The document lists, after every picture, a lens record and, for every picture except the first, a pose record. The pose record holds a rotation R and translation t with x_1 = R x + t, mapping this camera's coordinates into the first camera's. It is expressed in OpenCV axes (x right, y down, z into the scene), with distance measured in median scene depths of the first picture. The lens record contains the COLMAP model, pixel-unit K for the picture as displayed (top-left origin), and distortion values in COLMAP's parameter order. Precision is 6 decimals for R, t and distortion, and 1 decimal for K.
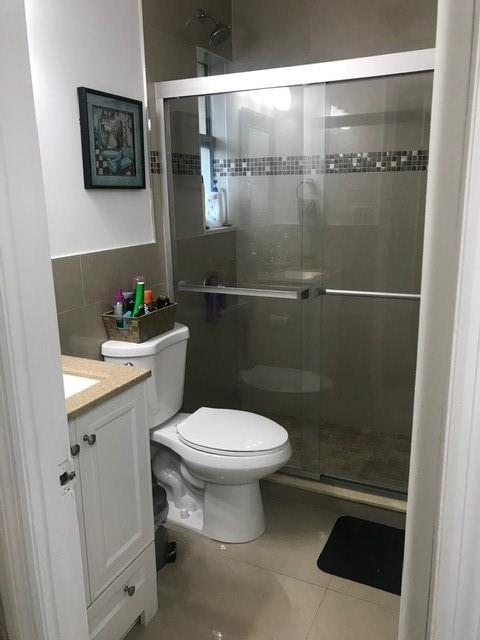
lens RADIAL K [[526.4, 0, 241.2], [0, 526.4, 319.5], [0, 0, 1]] dist [0.060046, -0.088698]
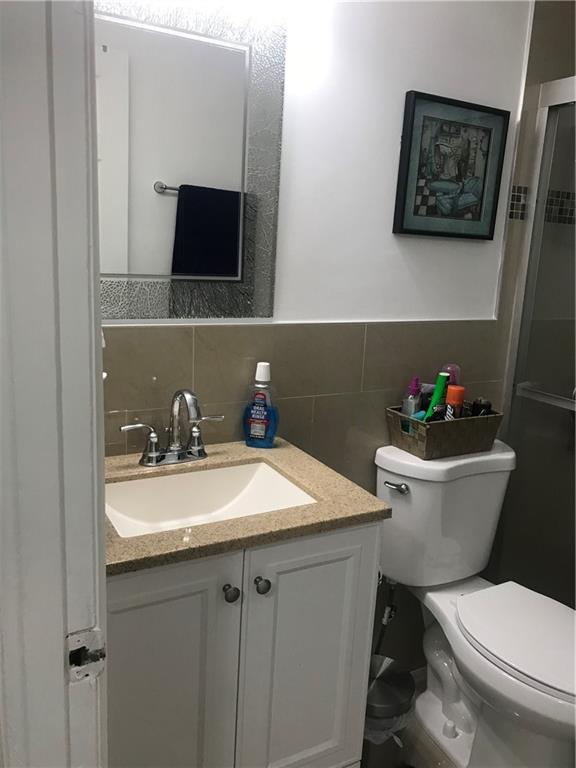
lens RADIAL K [[631.7, 0, 289.4], [0, 631.7, 384.3], [0, 0, 1]] dist [0.060046, -0.088698]
pose [[0.816541, 0.180676, -0.548286, 0.094560], [-0.201262, 0.979268, 0.022966, -0.034080], [0.541068, 0.091597, 0.835976, 0.206516]]
